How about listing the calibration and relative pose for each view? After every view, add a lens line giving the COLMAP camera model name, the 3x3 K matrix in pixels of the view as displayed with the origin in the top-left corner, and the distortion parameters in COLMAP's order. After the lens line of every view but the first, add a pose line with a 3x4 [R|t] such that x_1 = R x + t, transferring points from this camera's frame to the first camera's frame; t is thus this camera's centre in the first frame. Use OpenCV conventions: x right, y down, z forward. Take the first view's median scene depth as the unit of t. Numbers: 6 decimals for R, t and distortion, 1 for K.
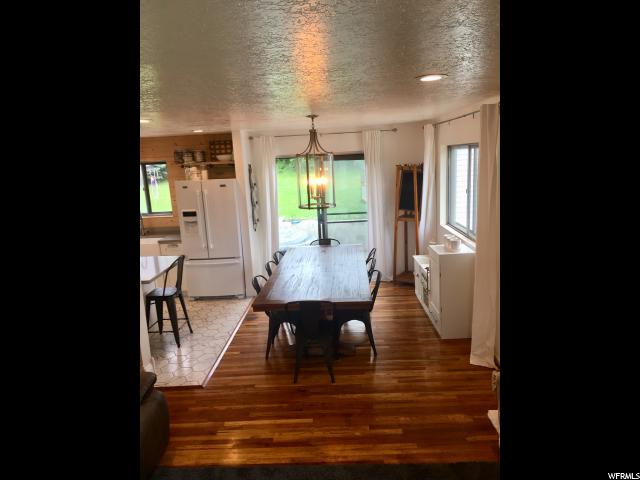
lens RADIAL K [[408.0, 0, 320.0], [0, 408.0, 240.0], [0, 0, 1]] dist [0.051279, -0.002175]
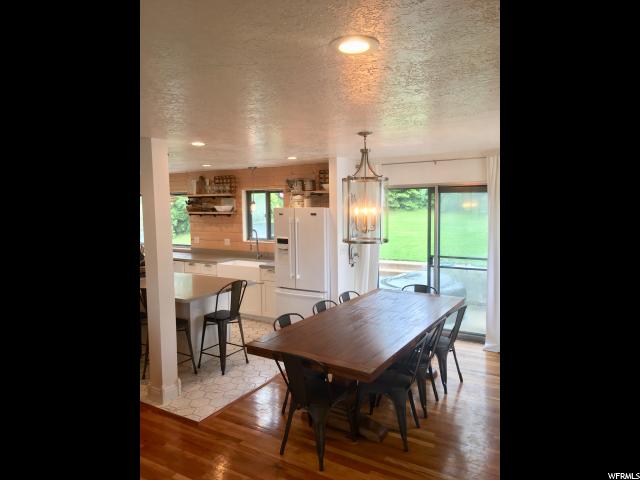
lens RADIAL K [[408.0, 0, 320.0], [0, 408.0, 240.0], [0, 0, 1]] dist [0.051279, -0.002175]
pose [[0.877076, 0.081982, -0.473305, 0.225595], [-0.125963, 0.990101, -0.061923, -0.016447], [0.463543, 0.113929, 0.878720, 0.176417]]
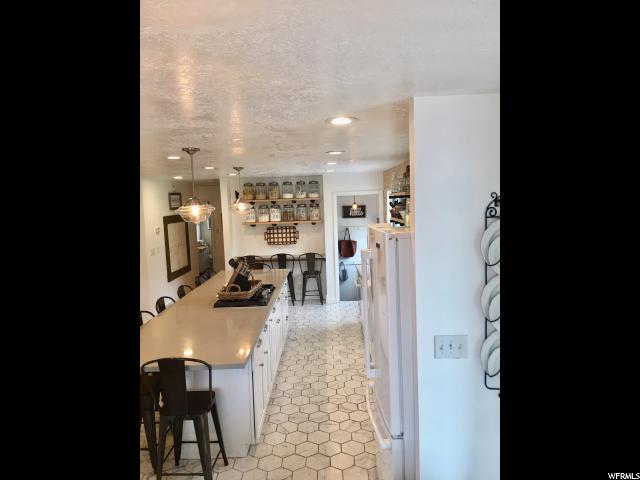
lens RADIAL K [[408.0, 0, 320.0], [0, 408.0, 240.0], [0, 0, 1]] dist [0.051279, -0.002175]
pose [[0.030436, 0.146594, -0.988728, 0.161761], [-0.164394, 0.976450, 0.139713, -0.184606], [0.985925, 0.158288, 0.053818, 0.907085]]
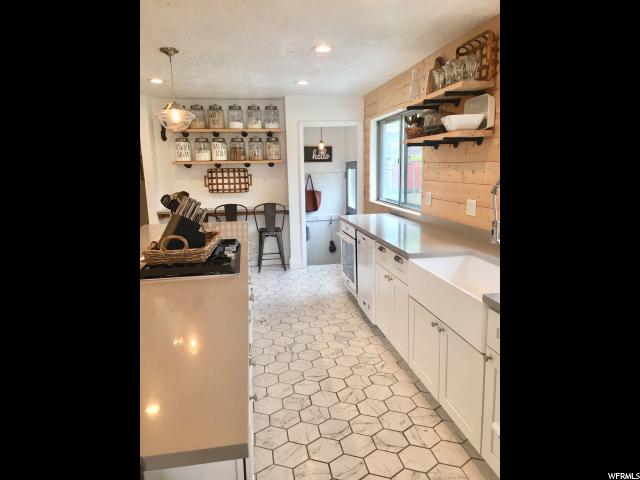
lens RADIAL K [[408.0, 0, 320.0], [0, 408.0, 240.0], [0, 0, 1]] dist [0.051279, -0.002175]
pose [[0.204684, 0.222245, -0.953264, -0.148013], [-0.182572, 0.965460, 0.185887, -0.074377], [0.961651, 0.135991, 0.238190, 0.847822]]
